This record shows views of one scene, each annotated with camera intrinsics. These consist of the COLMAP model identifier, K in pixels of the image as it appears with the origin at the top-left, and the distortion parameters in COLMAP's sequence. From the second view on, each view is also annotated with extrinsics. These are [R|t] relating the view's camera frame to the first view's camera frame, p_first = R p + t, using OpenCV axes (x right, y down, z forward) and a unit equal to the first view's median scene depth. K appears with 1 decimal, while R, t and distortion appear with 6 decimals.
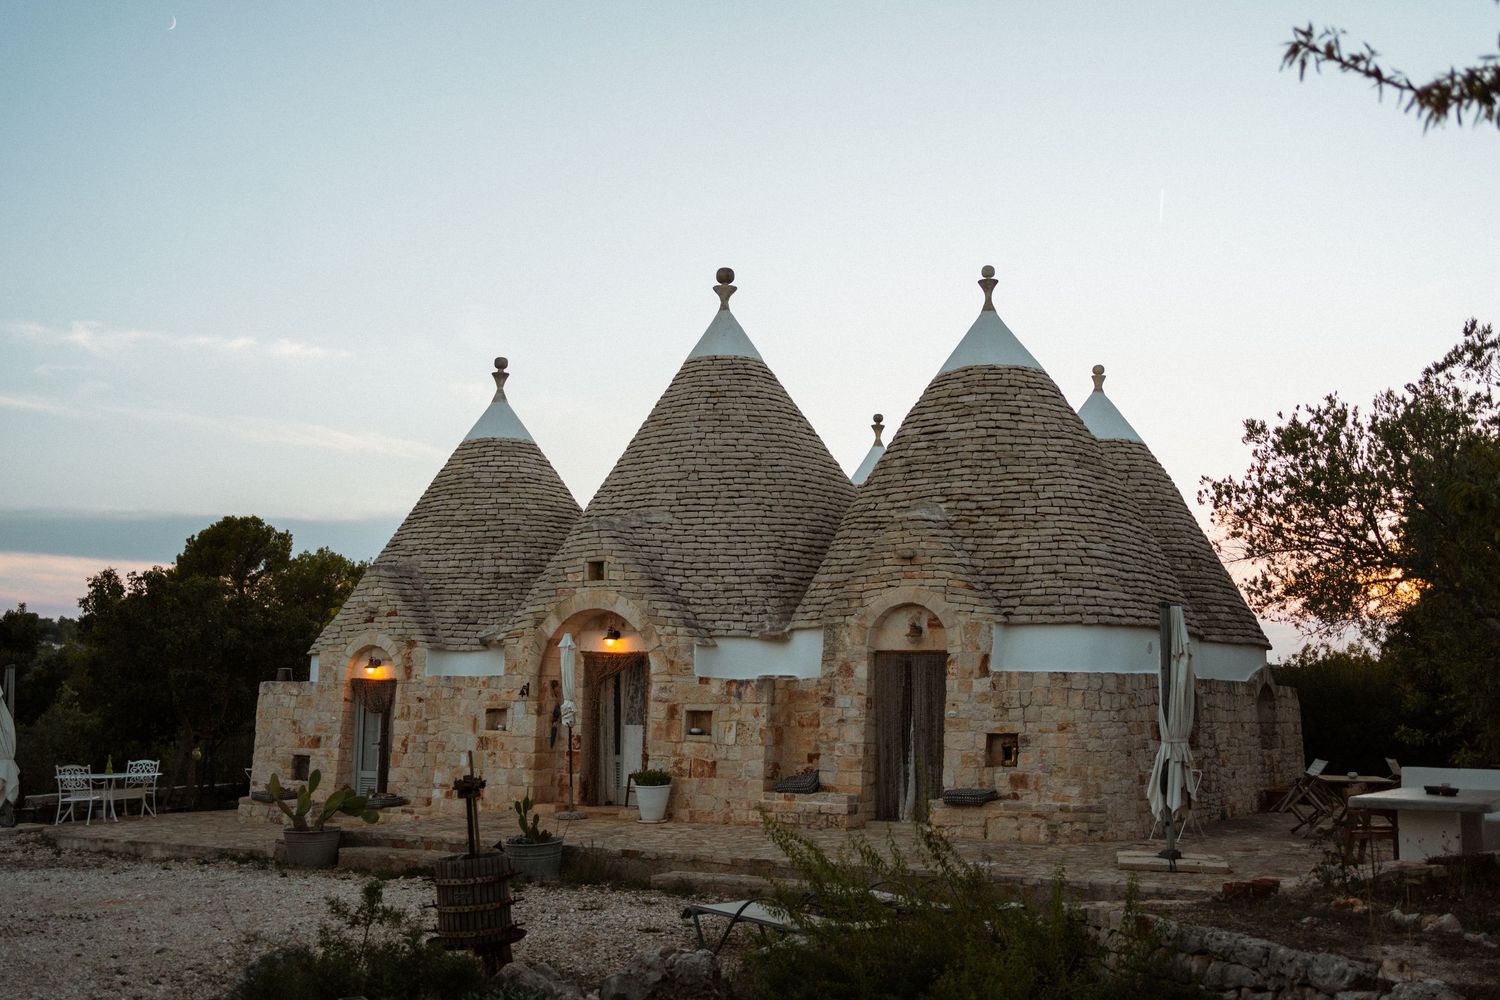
lens RADIAL K [[1550.2, 0, 750.0], [0, 1550.2, 500.0], [0, 0, 1]] dist [0.011235, 0.003566]
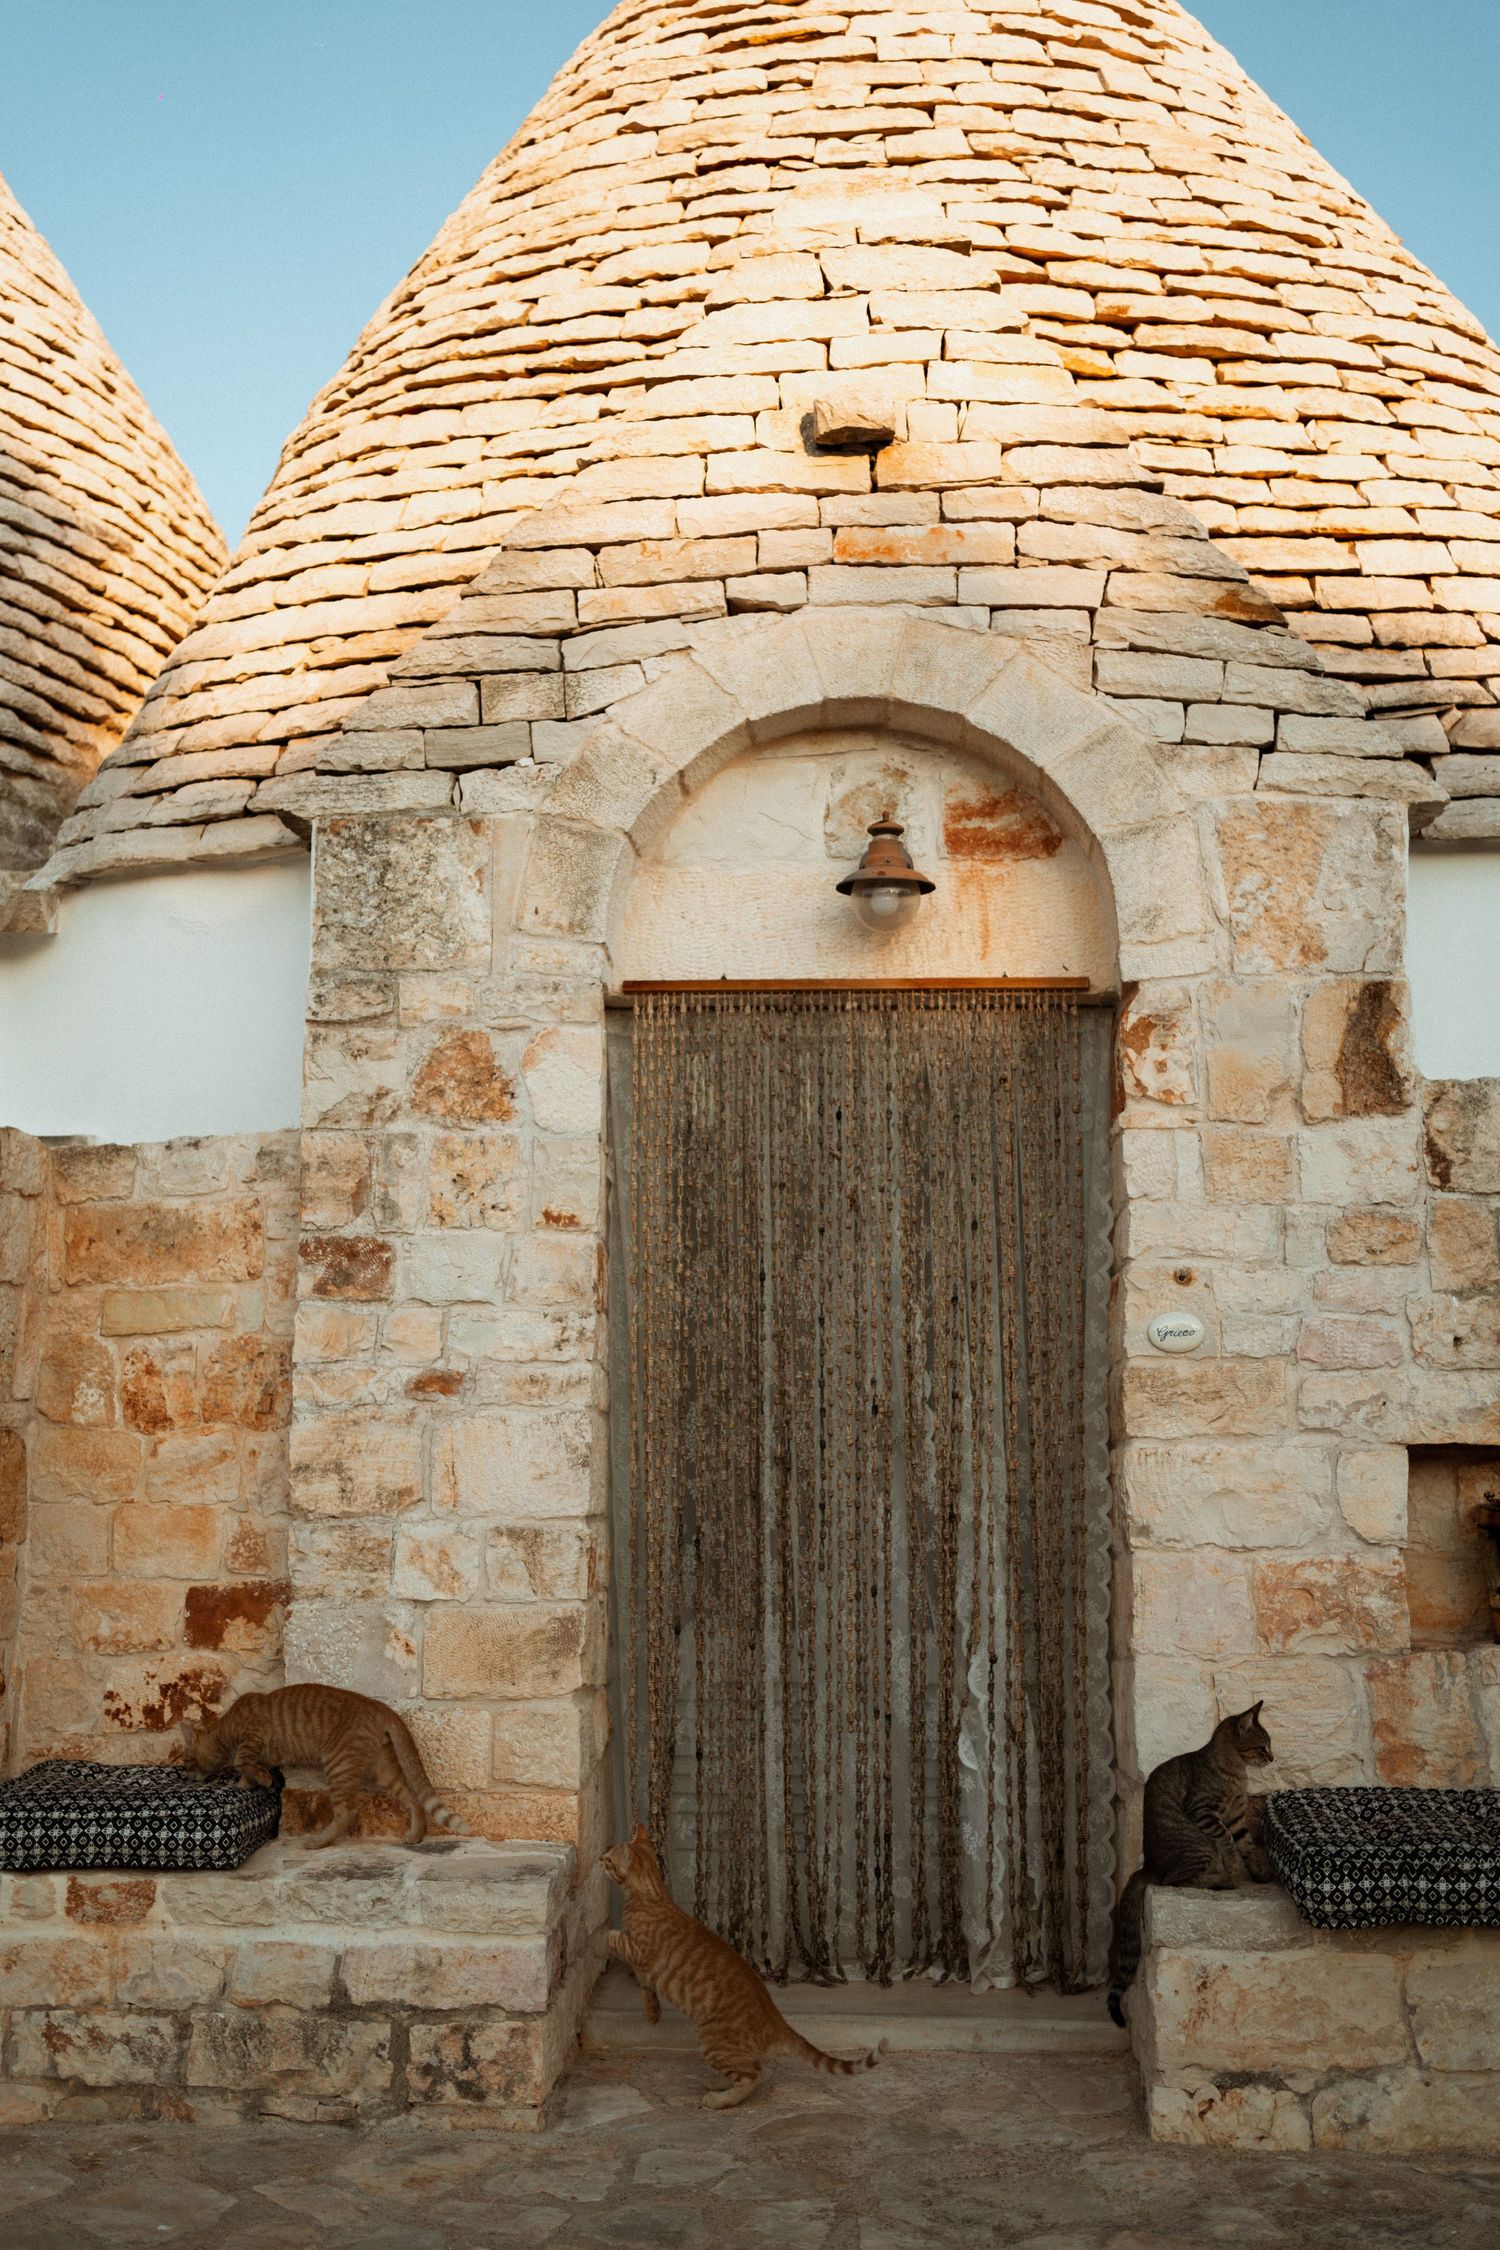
lens RADIAL K [[2325.3, 0, 750.0], [0, 2325.3, 1125.0], [0, 0, 1]] dist [0.011235, 0.003566]
pose [[0.894170, 0.047762, 0.445173, -0.021887], [-0.050690, 0.998700, -0.005335, 0.115229], [-0.444849, -0.017796, 0.895429, 0.769221]]
